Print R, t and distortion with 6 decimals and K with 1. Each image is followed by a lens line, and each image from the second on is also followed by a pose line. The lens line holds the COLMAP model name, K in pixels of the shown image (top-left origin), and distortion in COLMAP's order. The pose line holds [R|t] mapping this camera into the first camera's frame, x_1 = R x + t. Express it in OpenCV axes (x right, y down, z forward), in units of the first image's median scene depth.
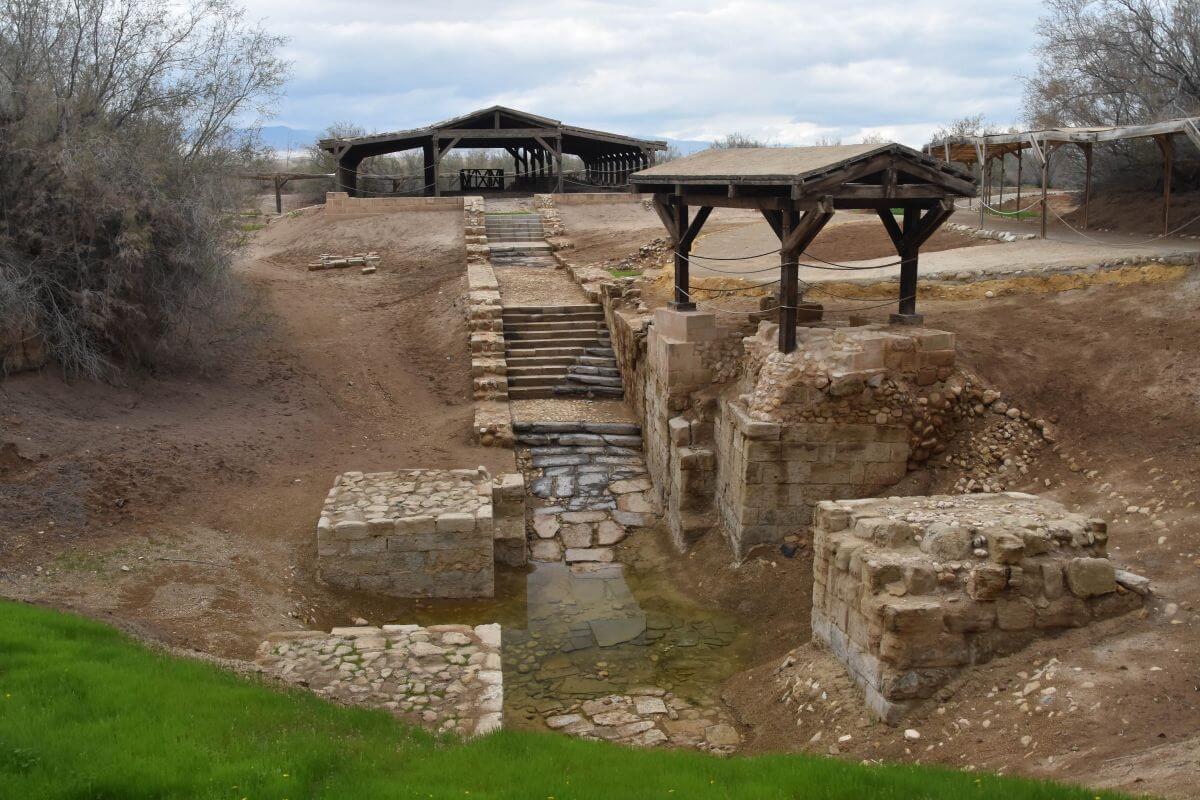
lens RADIAL K [[1015.8, 0, 600.0], [0, 1015.8, 400.0], [0, 0, 1]] dist [-0.155638, 0.140466]
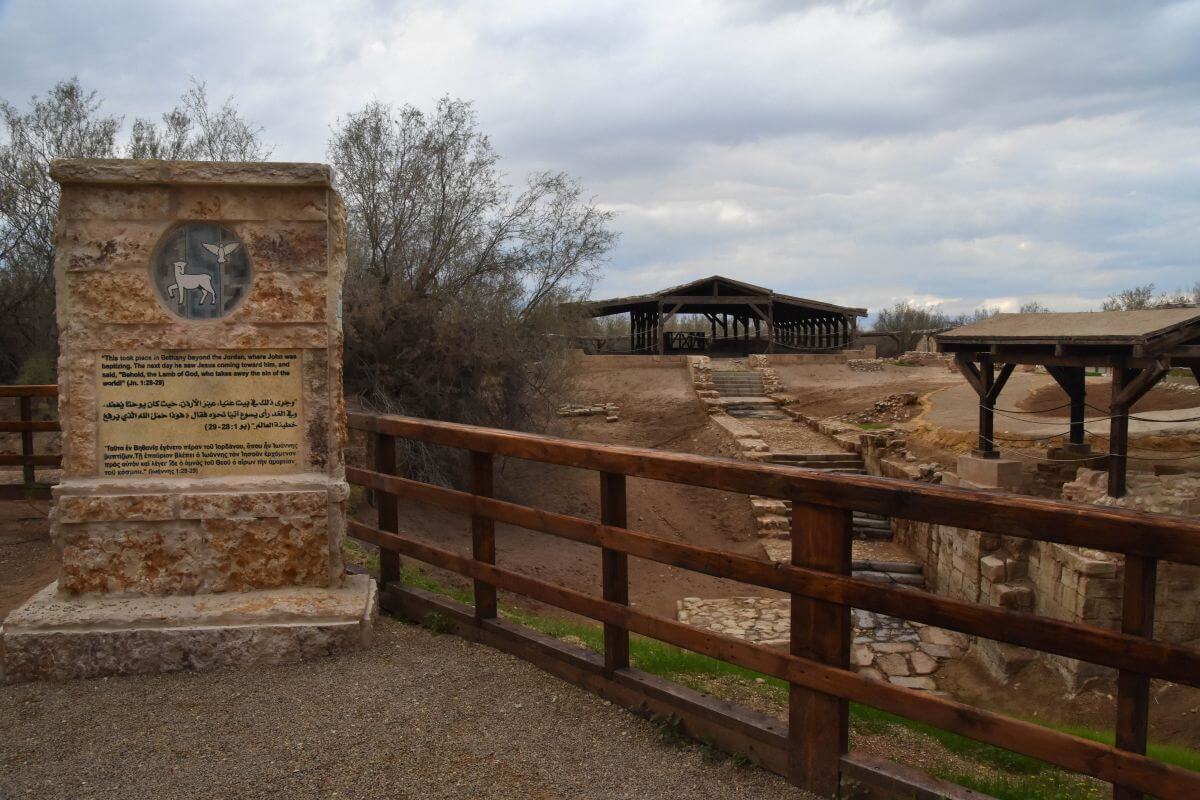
lens RADIAL K [[933.9, 0, 600.0], [0, 933.9, 400.0], [0, 0, 1]] dist [-0.154395, 0.112573]
pose [[0.989524, 0.016367, -0.143437, -0.149703], [-0.038288, 0.987726, -0.151428, 0.011345], [0.139198, 0.155334, 0.978006, -0.024527]]
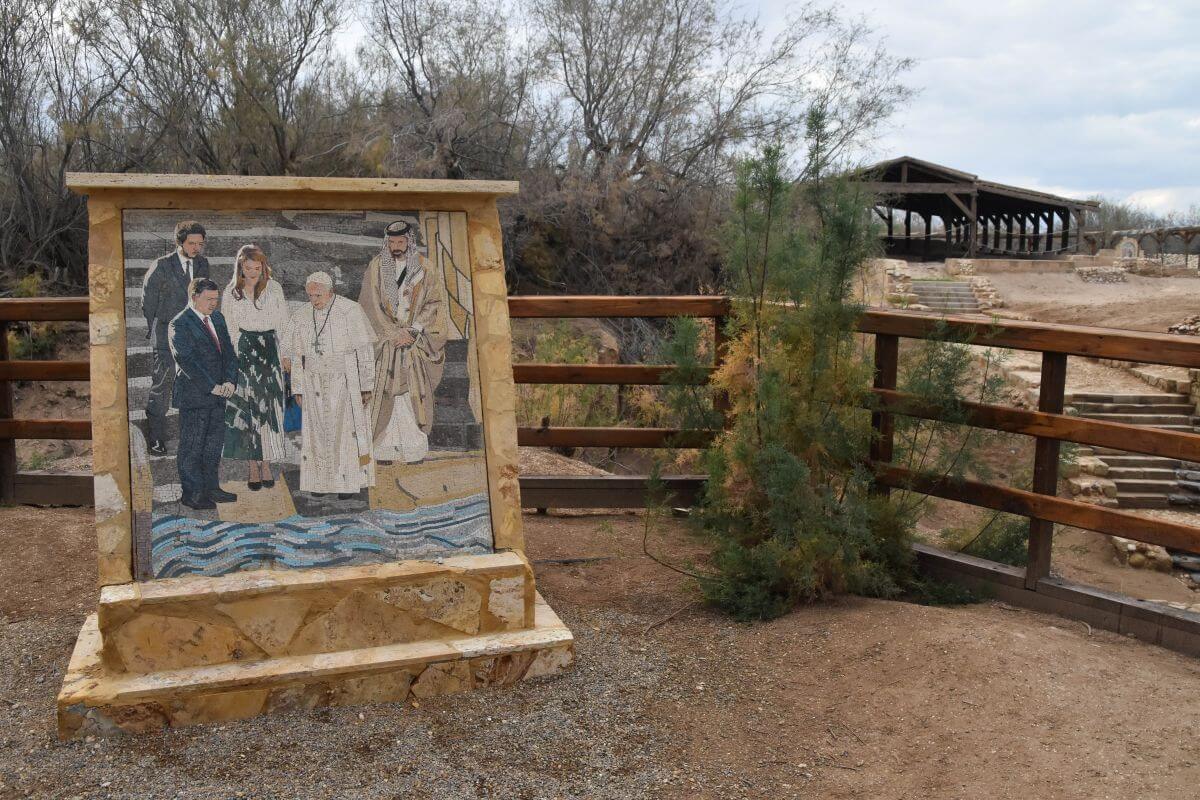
lens RADIAL K [[1114.8, 0, 600.0], [0, 1114.8, 400.0], [0, 0, 1]] dist [-0.131302, 0.237355]
pose [[0.982315, 0.047216, -0.181185, -0.338879], [-0.060397, 0.995860, -0.067933, -0.001930], [0.177227, 0.077675, 0.981100, 0.055035]]
